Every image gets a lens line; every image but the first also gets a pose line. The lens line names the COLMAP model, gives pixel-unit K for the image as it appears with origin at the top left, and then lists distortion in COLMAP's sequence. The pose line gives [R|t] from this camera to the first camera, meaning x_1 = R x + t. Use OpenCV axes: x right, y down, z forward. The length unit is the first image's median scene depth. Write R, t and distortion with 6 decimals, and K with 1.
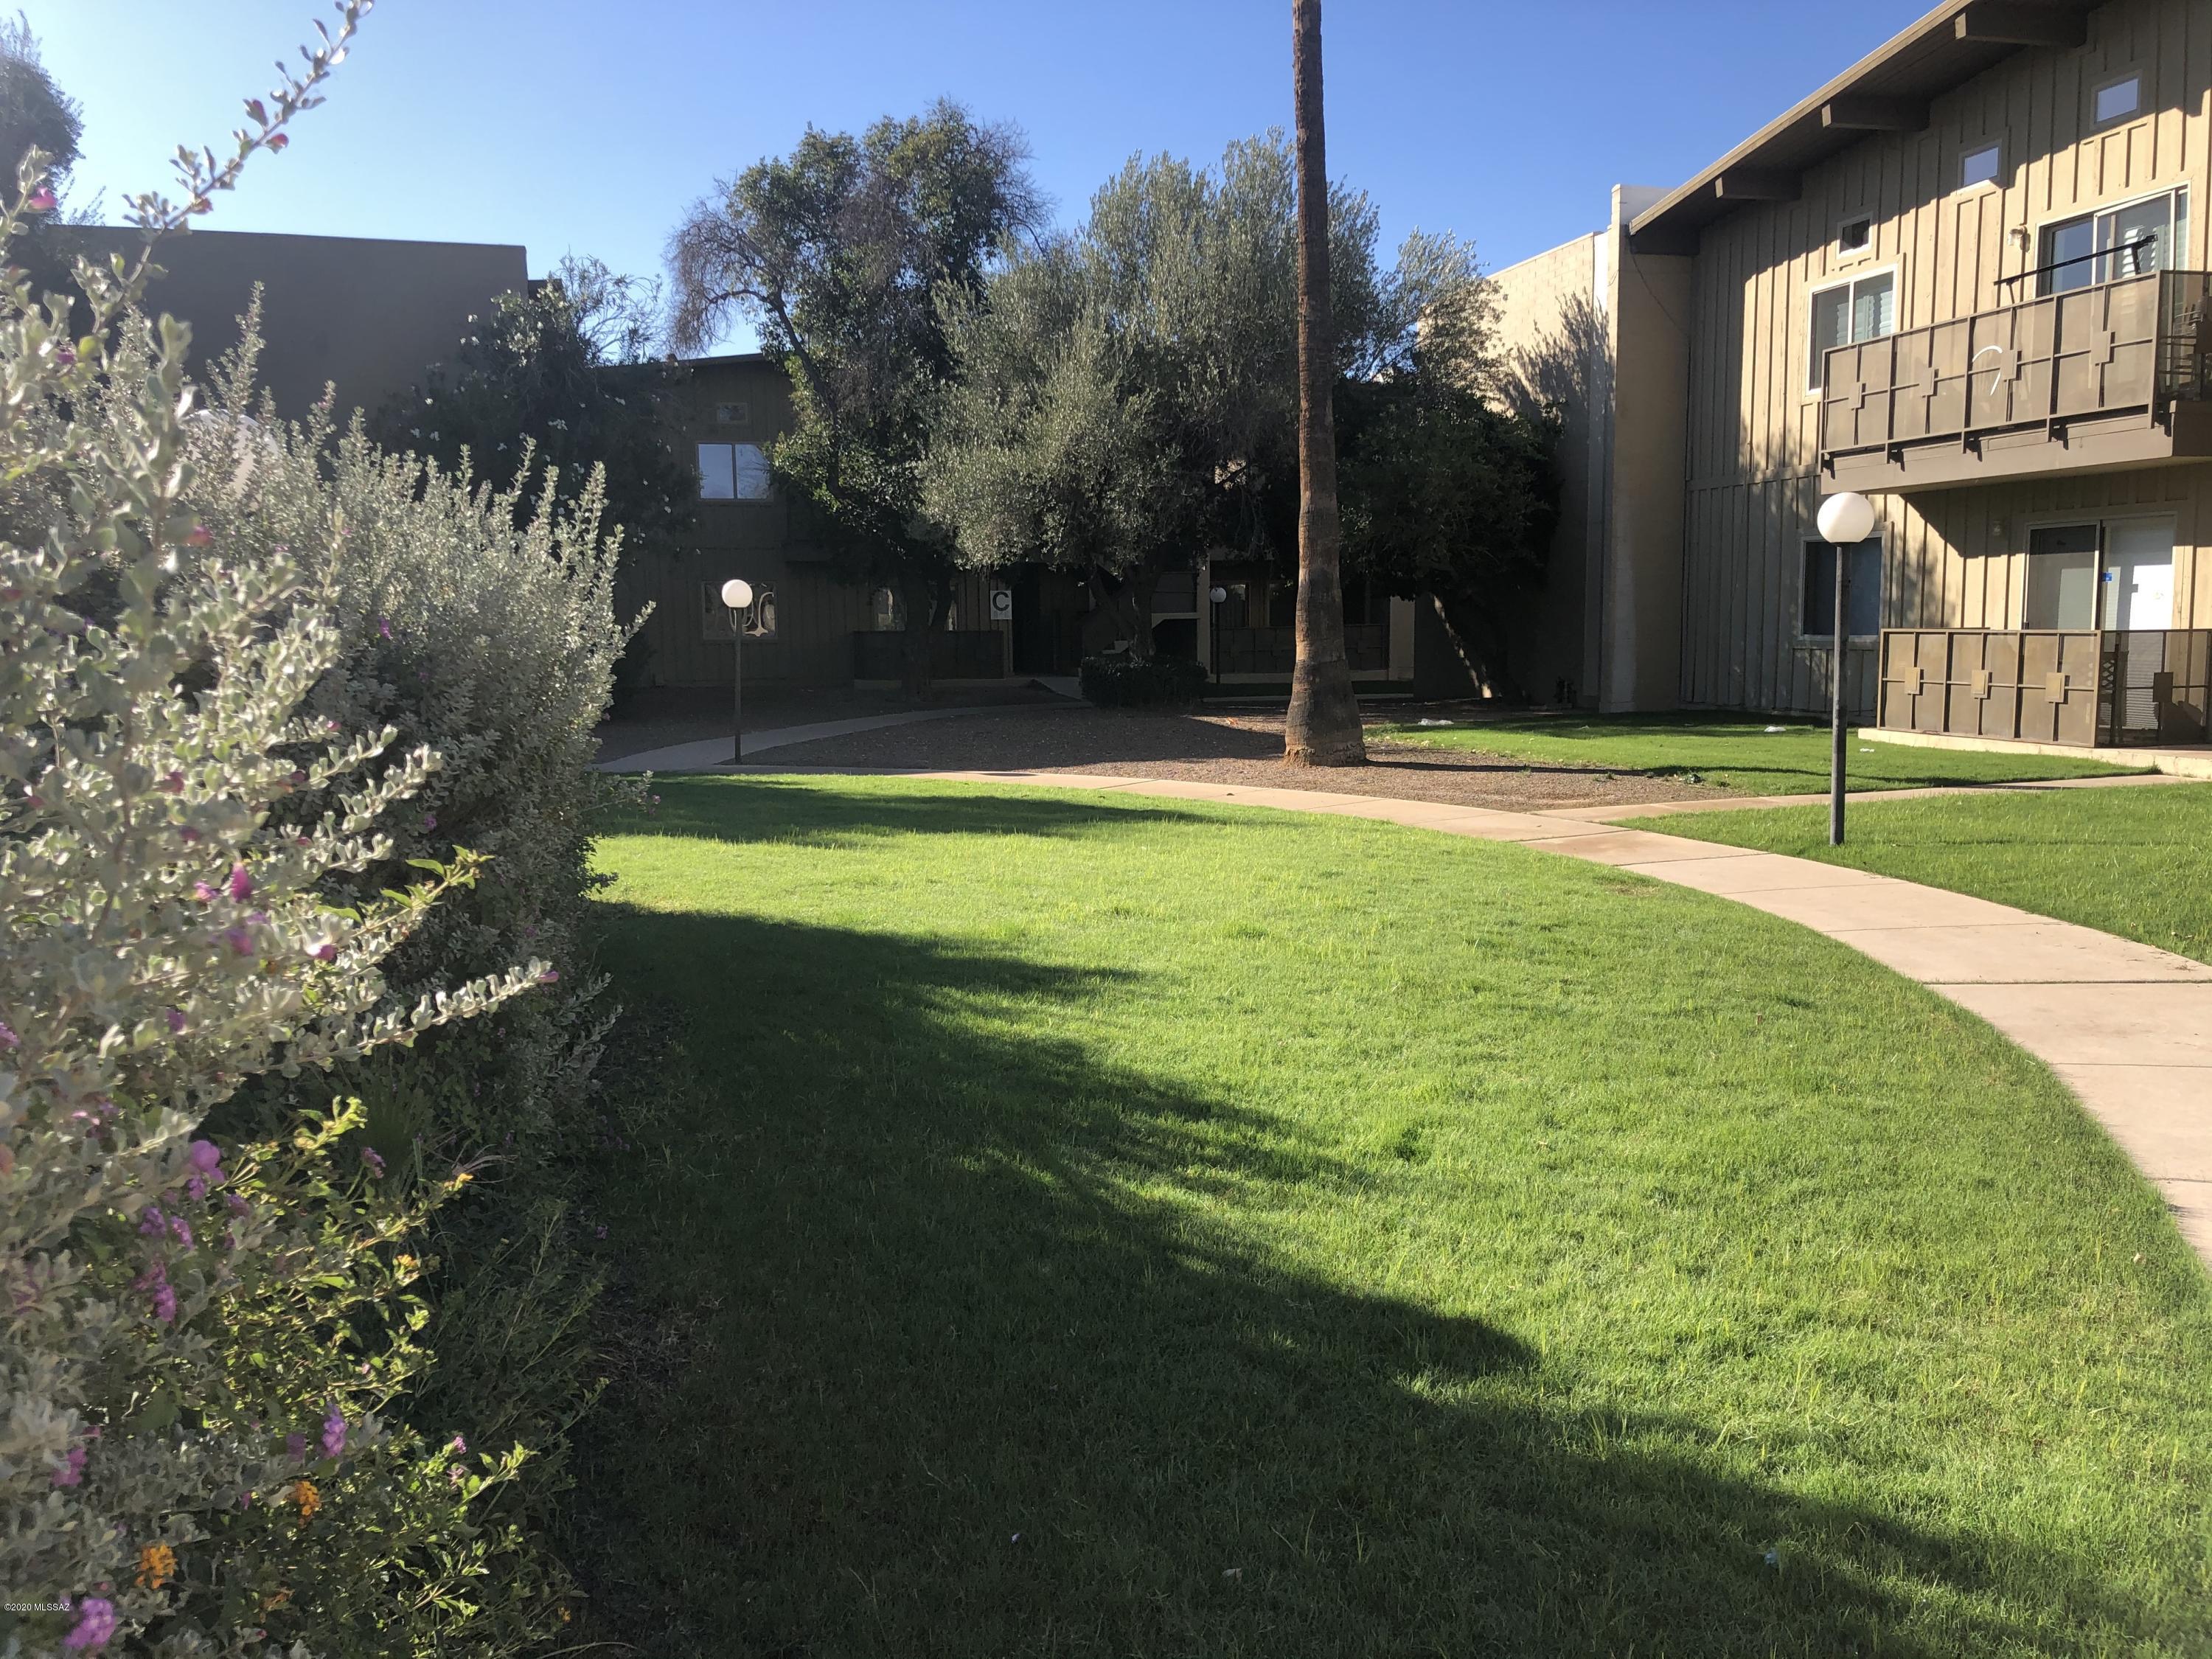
lens RADIAL K [[1808.0, 0, 1106.0], [0, 1808.0, 829.5], [0, 0, 1]] dist [0.015035, 0.009021]
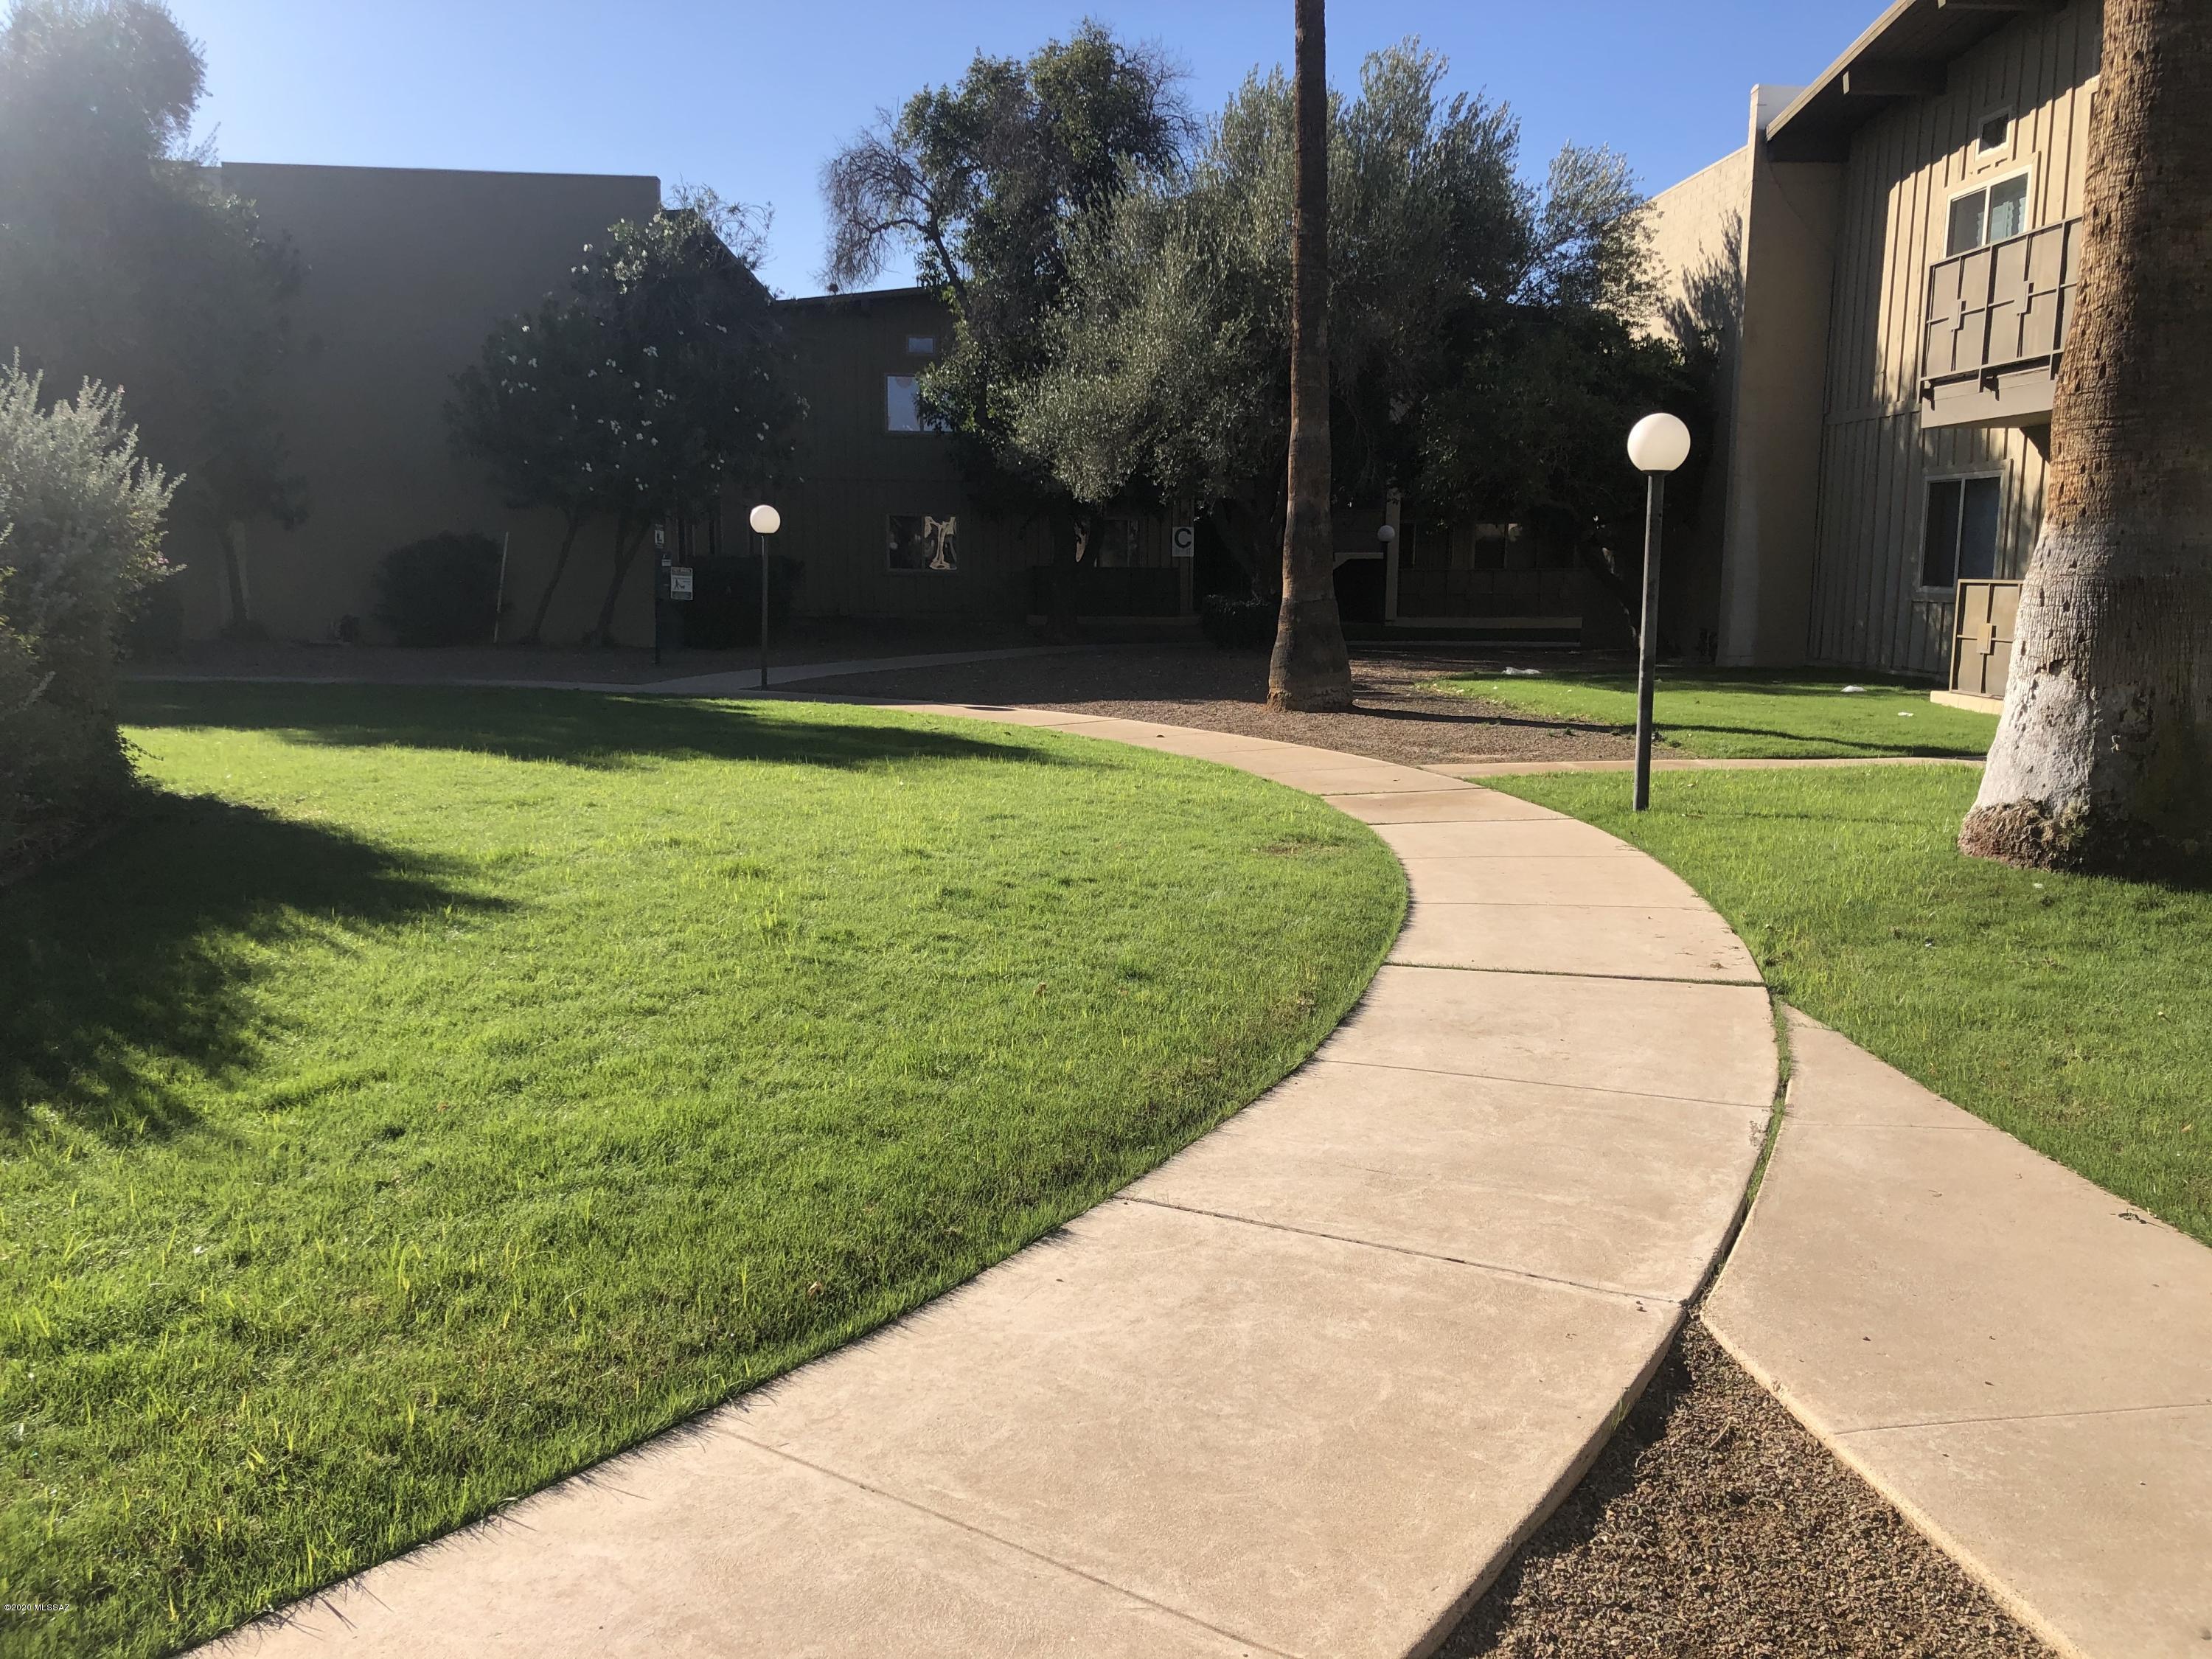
lens RADIAL K [[1811.8, 0, 1106.0], [0, 1811.8, 829.5], [0, 0, 1]] dist [0.001374, 0.041699]
pose [[0.982869, 0.047270, -0.178139, 0.137202], [-0.041692, 0.998520, 0.034931, -0.001413], [0.179526, -0.026905, 0.983385, 0.034788]]
